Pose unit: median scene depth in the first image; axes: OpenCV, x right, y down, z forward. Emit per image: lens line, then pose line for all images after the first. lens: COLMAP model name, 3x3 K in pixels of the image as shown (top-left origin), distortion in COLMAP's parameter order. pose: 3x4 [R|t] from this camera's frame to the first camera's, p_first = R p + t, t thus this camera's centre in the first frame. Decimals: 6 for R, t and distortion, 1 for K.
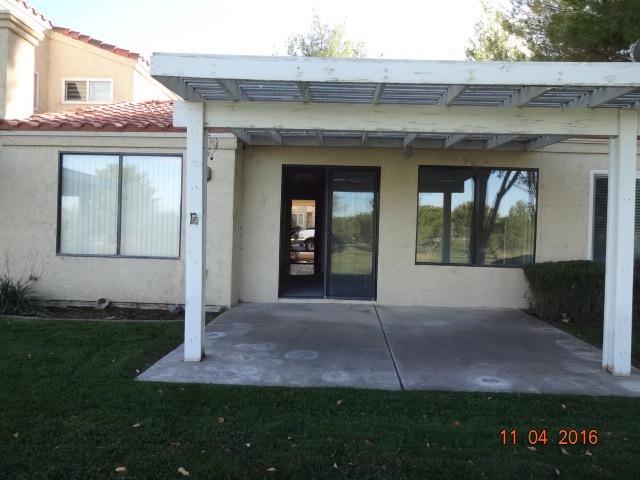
lens RADIAL K [[472.2, 0, 320.0], [0, 472.2, 240.0], [0, 0, 1]] dist [0.000164, 0.000641]
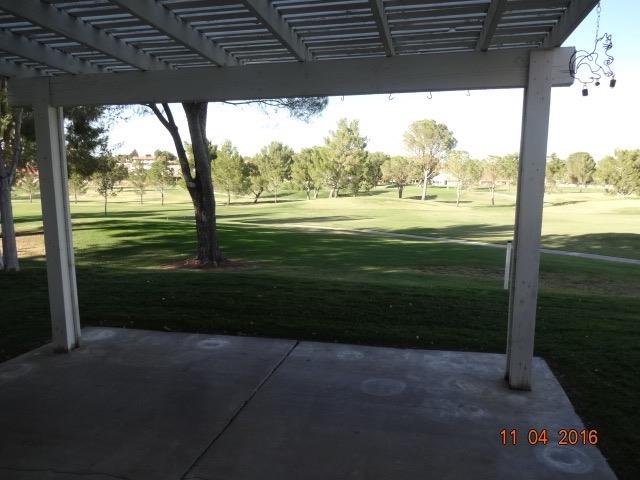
lens RADIAL K [[472.2, 0, 320.0], [0, 472.2, 240.0], [0, 0, 1]] dist [0.000164, 0.000641]
pose [[-0.982910, -0.043857, 0.178785, -0.075425], [-0.013830, 0.986054, 0.165853, -0.130895], [-0.183565, 0.160546, -0.969809, 1.988862]]
